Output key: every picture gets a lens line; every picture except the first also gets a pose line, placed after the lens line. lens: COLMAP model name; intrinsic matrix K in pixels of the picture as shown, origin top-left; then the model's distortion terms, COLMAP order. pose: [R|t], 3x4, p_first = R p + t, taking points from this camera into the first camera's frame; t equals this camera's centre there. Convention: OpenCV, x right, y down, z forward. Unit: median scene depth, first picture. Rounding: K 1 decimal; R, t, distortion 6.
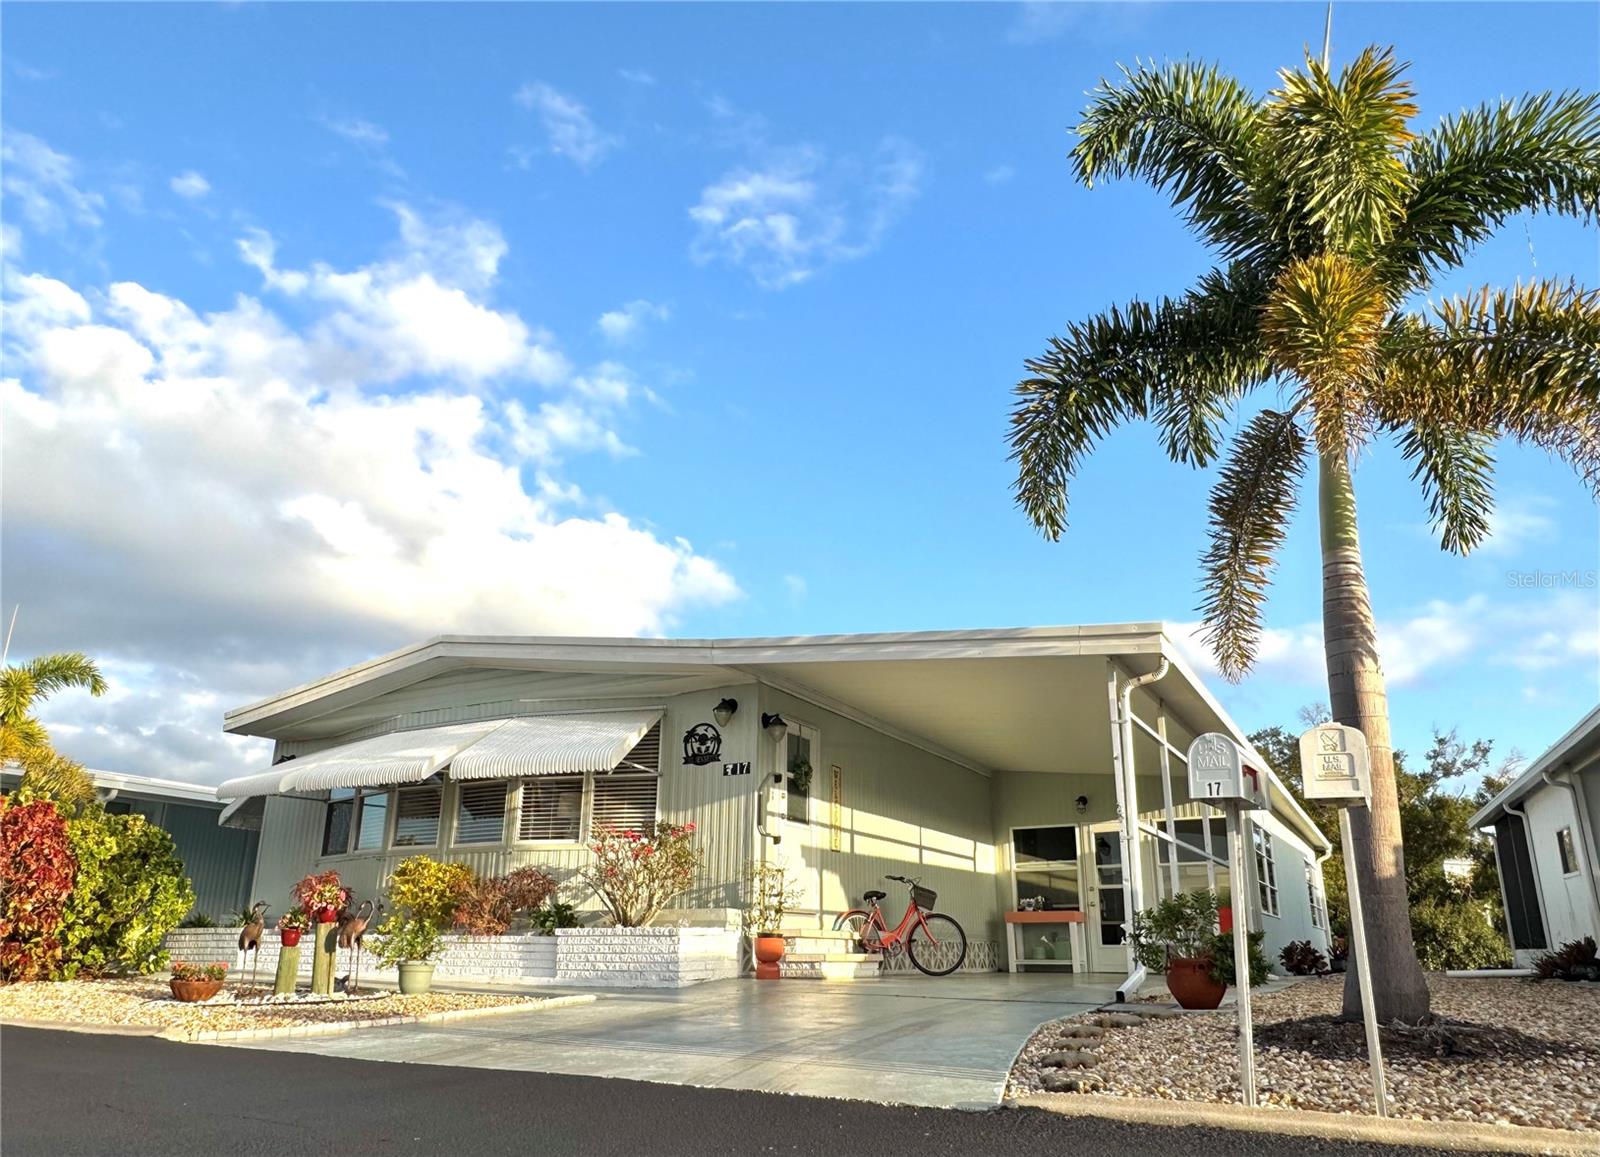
lens RADIAL K [[1088.7, 0, 801.6], [0, 1088.7, 593.7], [0, 0, 1]] dist [-0.017300, 0.010356]
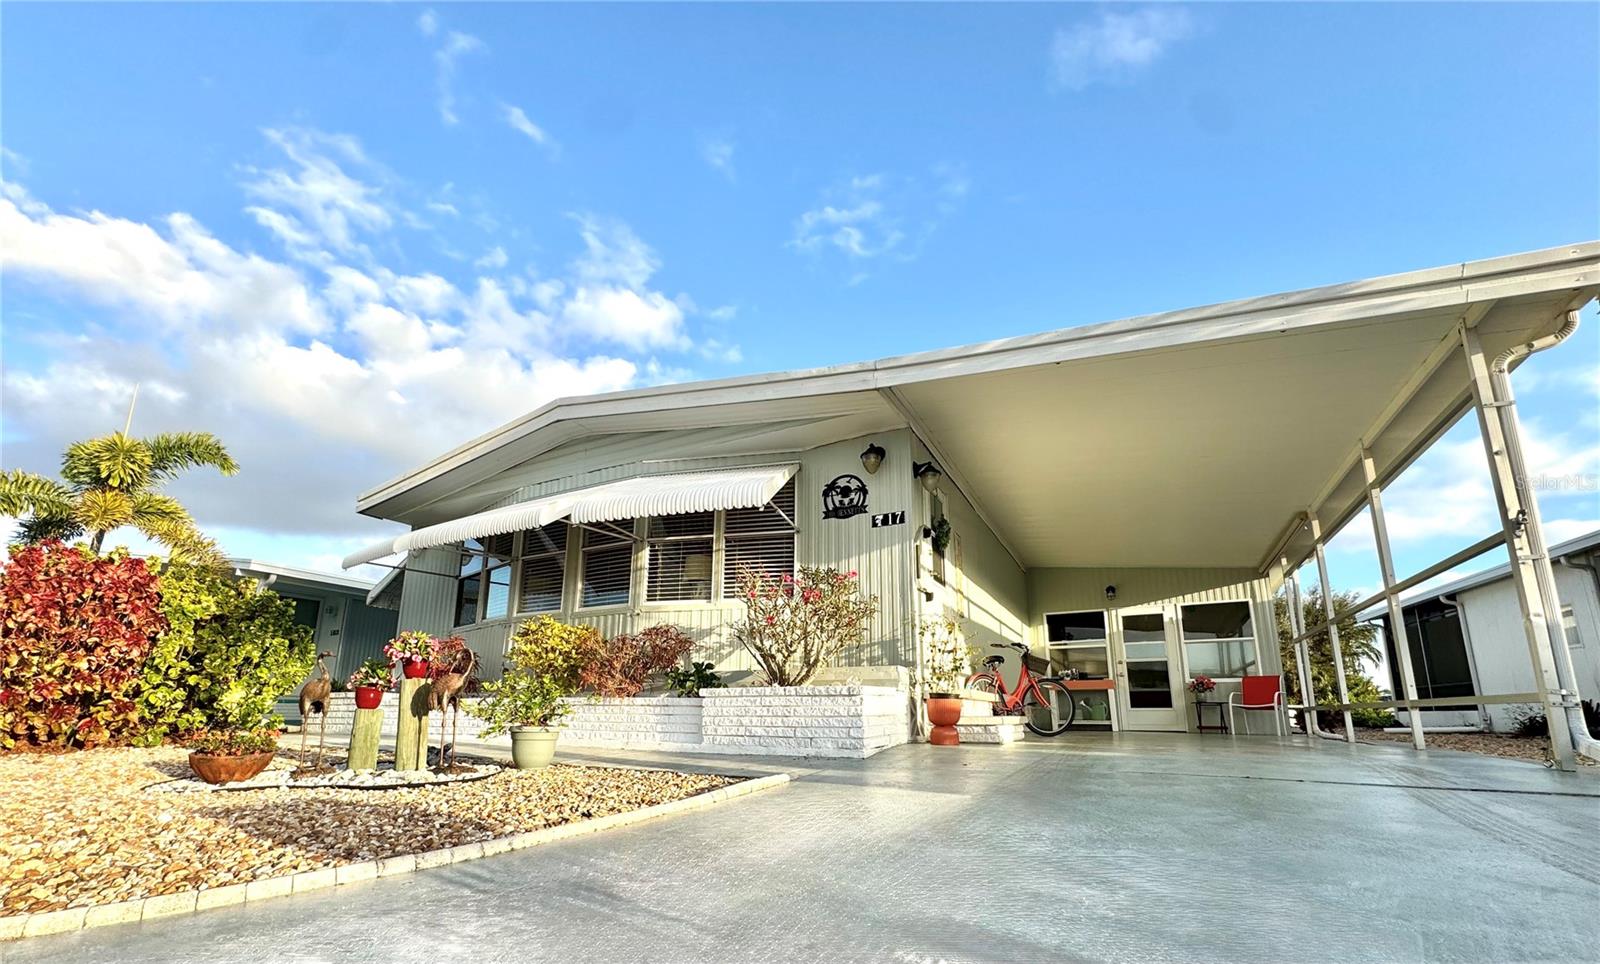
lens RADIAL K [[647.1, 0, 794.0], [0, 647.1, 574.7], [0, 0, 1]] dist [-0.004213, -0.000097]
pose [[0.999829, 0.003749, 0.018126, -0.144085], [-0.005672, 0.994221, 0.107203, 0.145328], [-0.017619, -0.107288, 0.994072, 0.443499]]
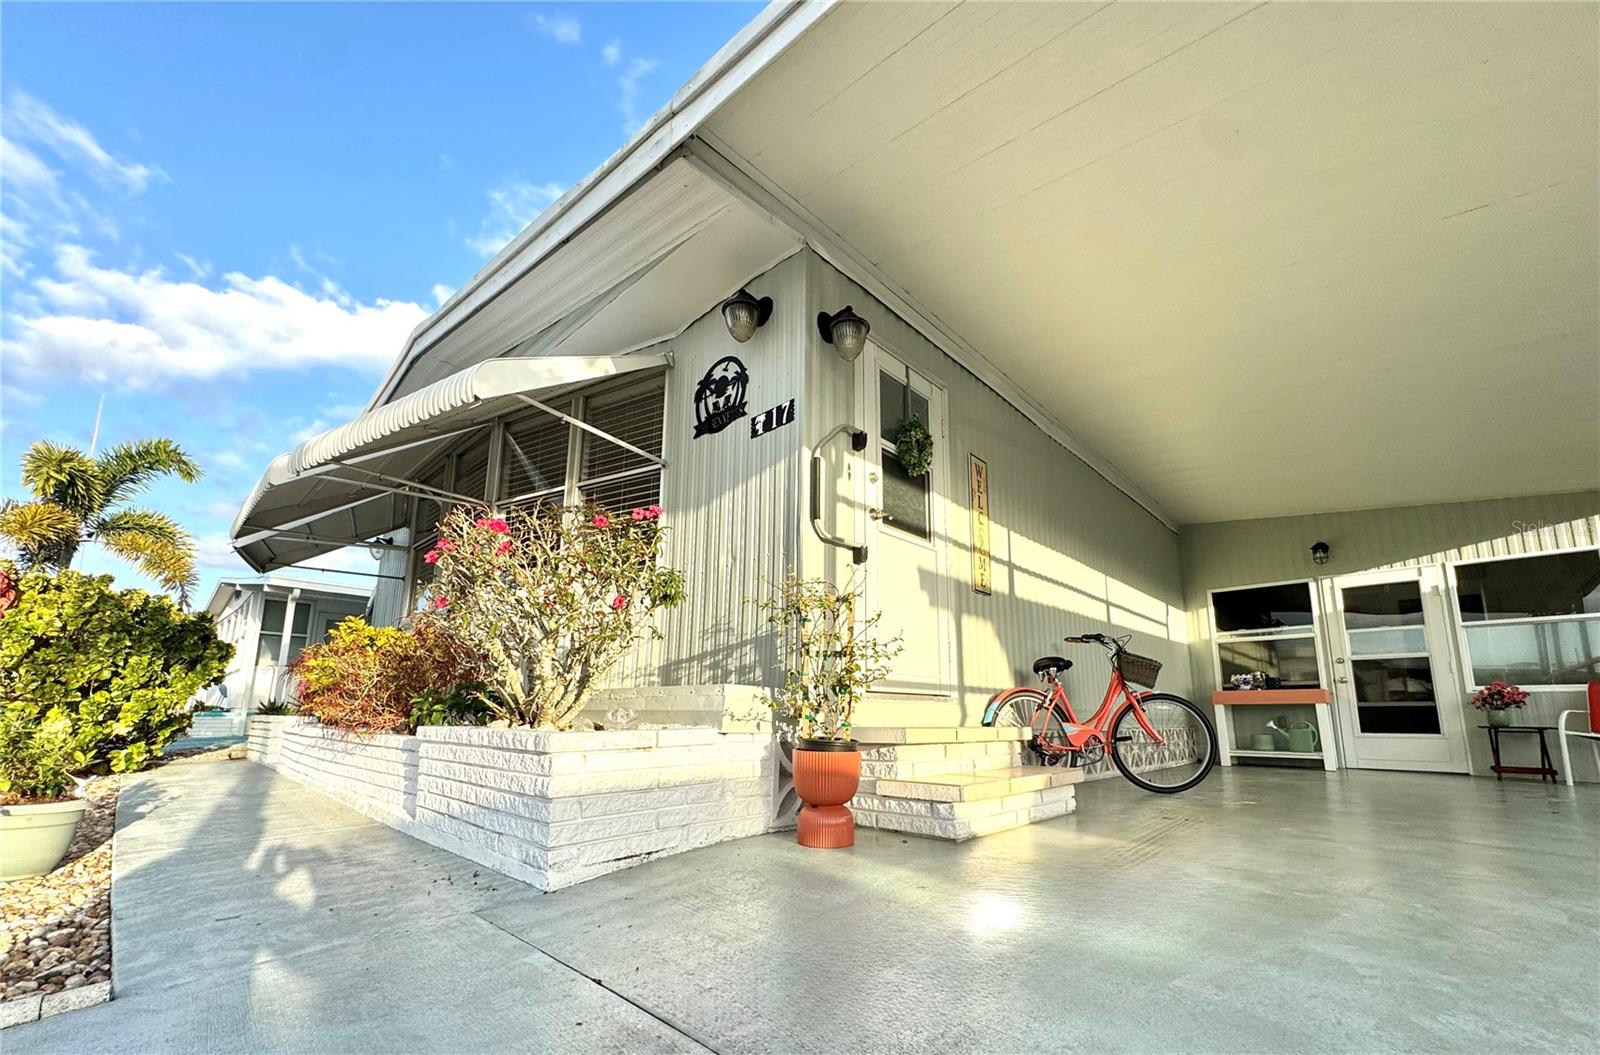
lens RADIAL K [[651.0, 0, 791.5], [0, 651.0, 601.7], [0, 0, 1]] dist [-0.006751, -0.000093]
pose [[0.965744, -0.041675, -0.256129, 0.022894], [0.077993, 0.988000, 0.133316, 0.199748], [0.247499, -0.148726, 0.957405, 0.678395]]
